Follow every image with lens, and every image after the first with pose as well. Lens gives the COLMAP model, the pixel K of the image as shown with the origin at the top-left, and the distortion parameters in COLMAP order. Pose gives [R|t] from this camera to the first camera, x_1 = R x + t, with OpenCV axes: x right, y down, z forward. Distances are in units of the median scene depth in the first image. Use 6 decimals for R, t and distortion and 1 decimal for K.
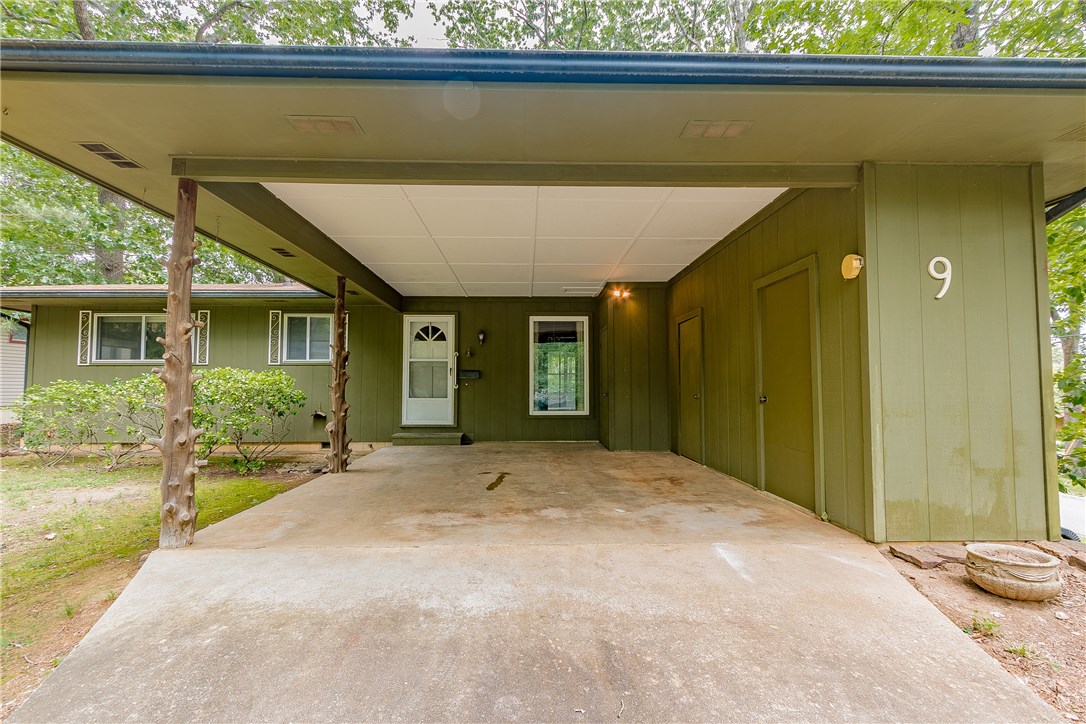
lens RADIAL K [[505.4, 0, 536.8], [0, 505.4, 364.5], [0, 0, 1]] dist [-0.000096, -0.000299]
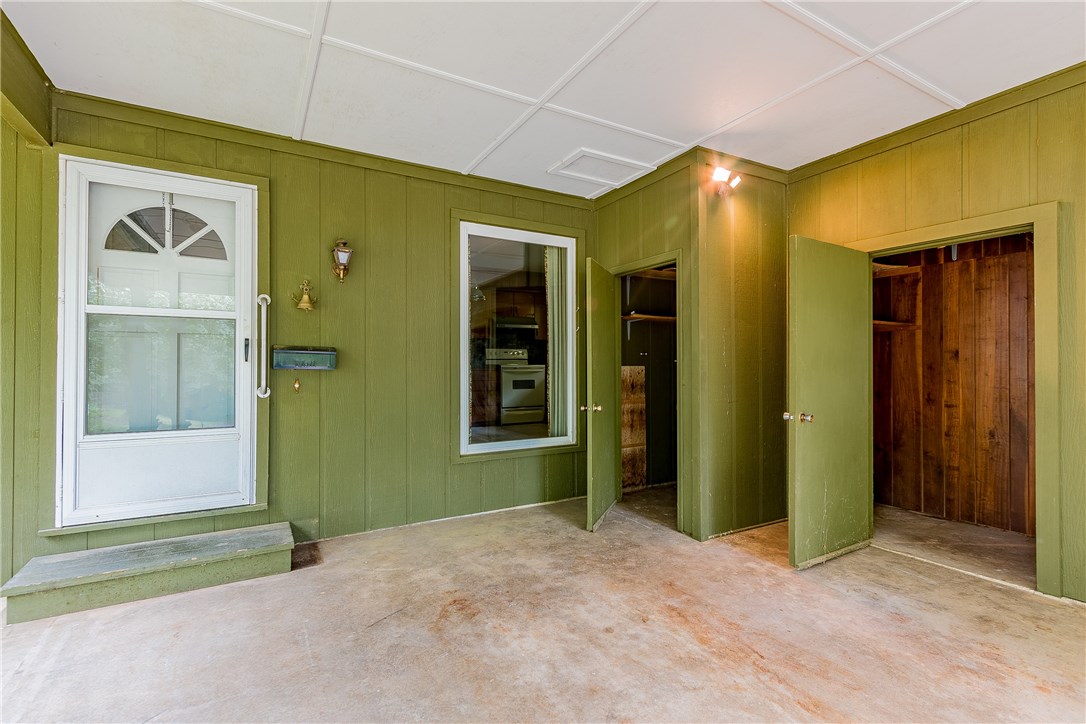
lens RADIAL K [[493.2, 0, 537.4], [0, 493.2, 360.3], [0, 0, 1]] dist [0.006858, -0.000998]
pose [[0.878394, 0.002139, 0.477933, -0.156150], [-0.025966, 0.998727, 0.043254, 0.001717], [-0.477232, -0.050405, 0.877331, 0.609841]]
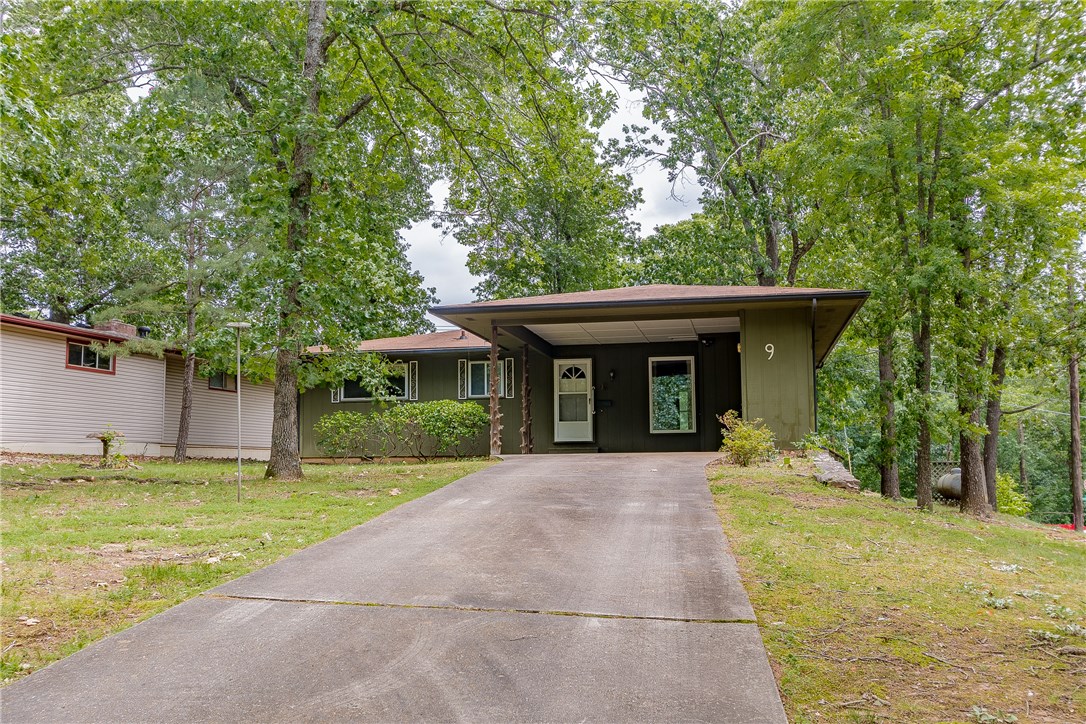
lens RADIAL K [[1071.4, 0, 543.0], [0, 1071.4, 362.0], [0, 0, 1]] dist [0.000167, 0.000023]
pose [[0.977118, -0.031122, -0.210408, 0.305246], [0.020254, 0.998357, -0.053609, 0.059665], [0.211730, 0.048121, 0.976143, -1.775781]]
